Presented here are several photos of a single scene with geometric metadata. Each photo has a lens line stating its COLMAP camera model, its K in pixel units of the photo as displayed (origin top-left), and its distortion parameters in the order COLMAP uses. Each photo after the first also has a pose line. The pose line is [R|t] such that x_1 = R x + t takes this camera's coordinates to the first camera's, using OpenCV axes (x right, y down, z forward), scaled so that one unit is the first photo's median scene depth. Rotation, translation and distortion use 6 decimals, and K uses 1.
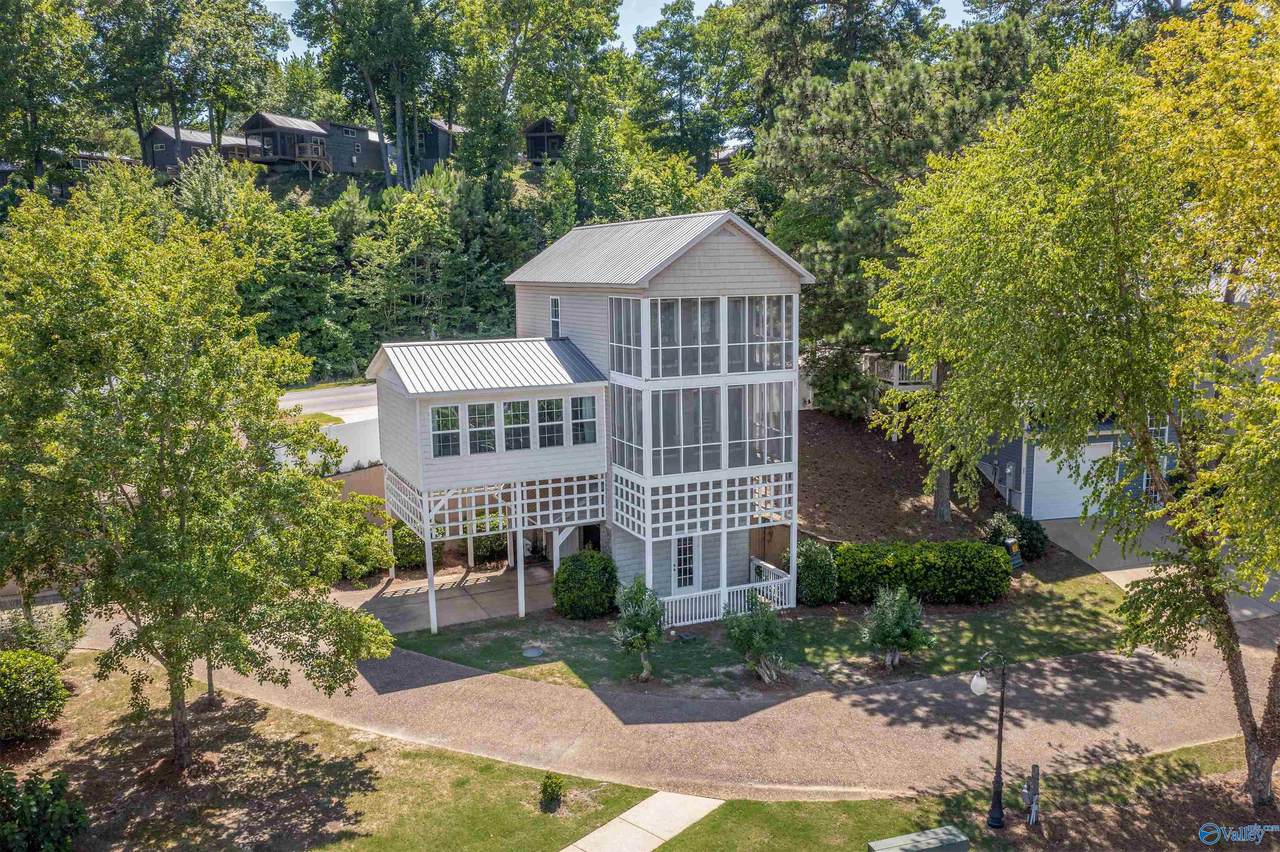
lens RADIAL K [[1031.4, 0, 640.0], [0, 1031.4, 426.0], [0, 0, 1]] dist [-0.008635, -0.000084]
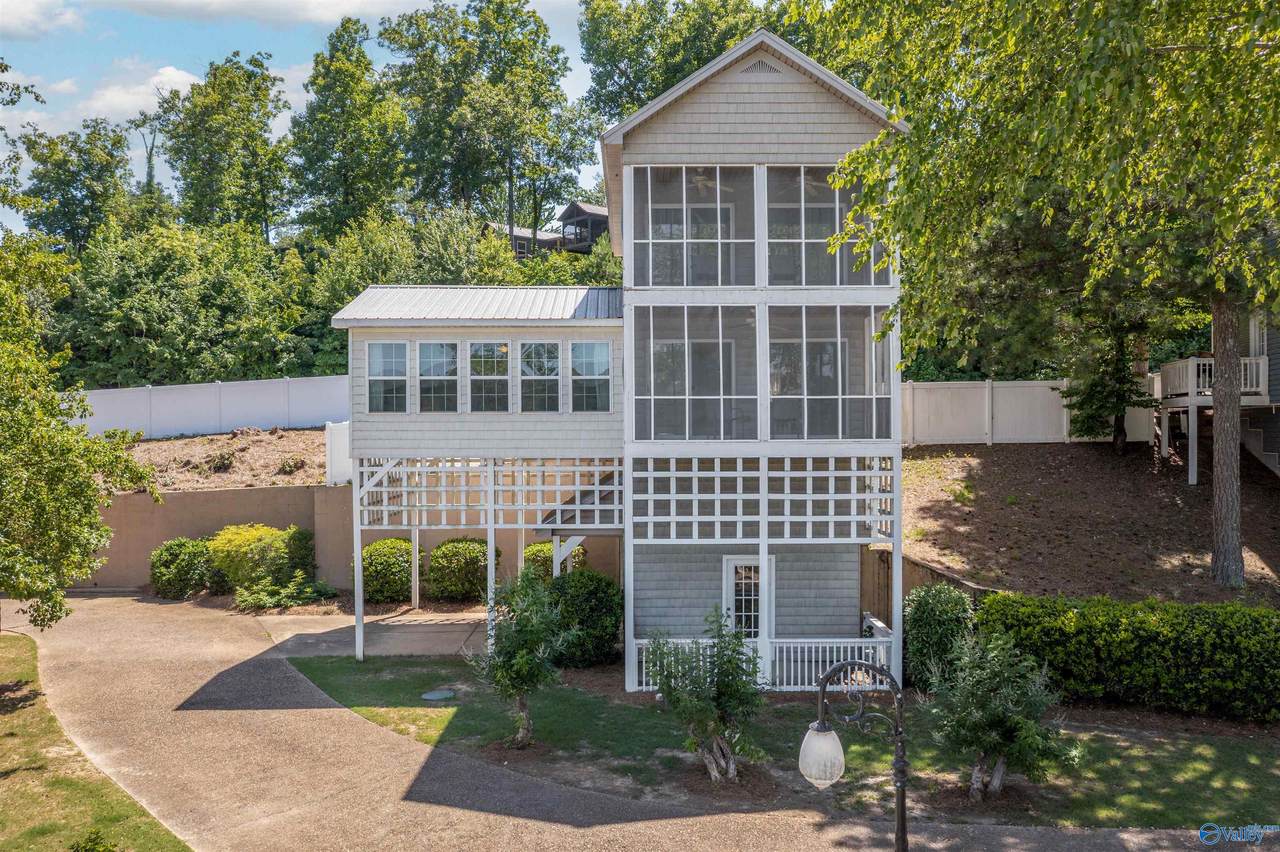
lens RADIAL K [[1018.4, 0, 640.0], [0, 1018.4, 426.0], [0, 0, 1]] dist [-0.011256, -0.012560]
pose [[0.913513, 0.008982, -0.406711, 0.266234], [-0.071105, 0.987892, -0.137892, 0.124862], [0.400548, 0.154885, 0.903090, 0.418106]]
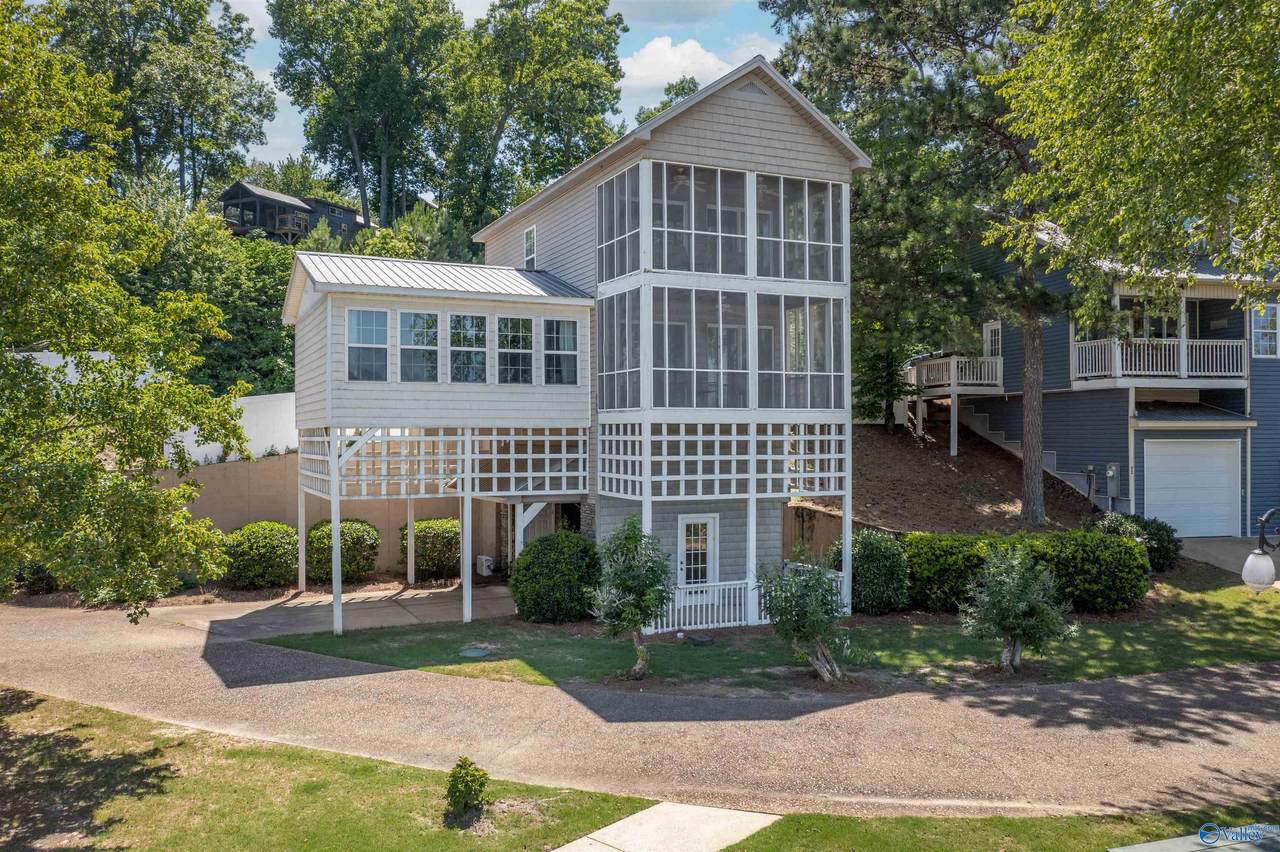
lens RADIAL K [[1018.4, 0, 640.0], [0, 1018.4, 426.0], [0, 0, 1]] dist [-0.011256, -0.012560]
pose [[0.999933, 0.011582, 0.000346, 0.002787], [-0.011374, 0.986830, -0.161362, 0.171727], [-0.002210, 0.161347, 0.986895, 0.301011]]
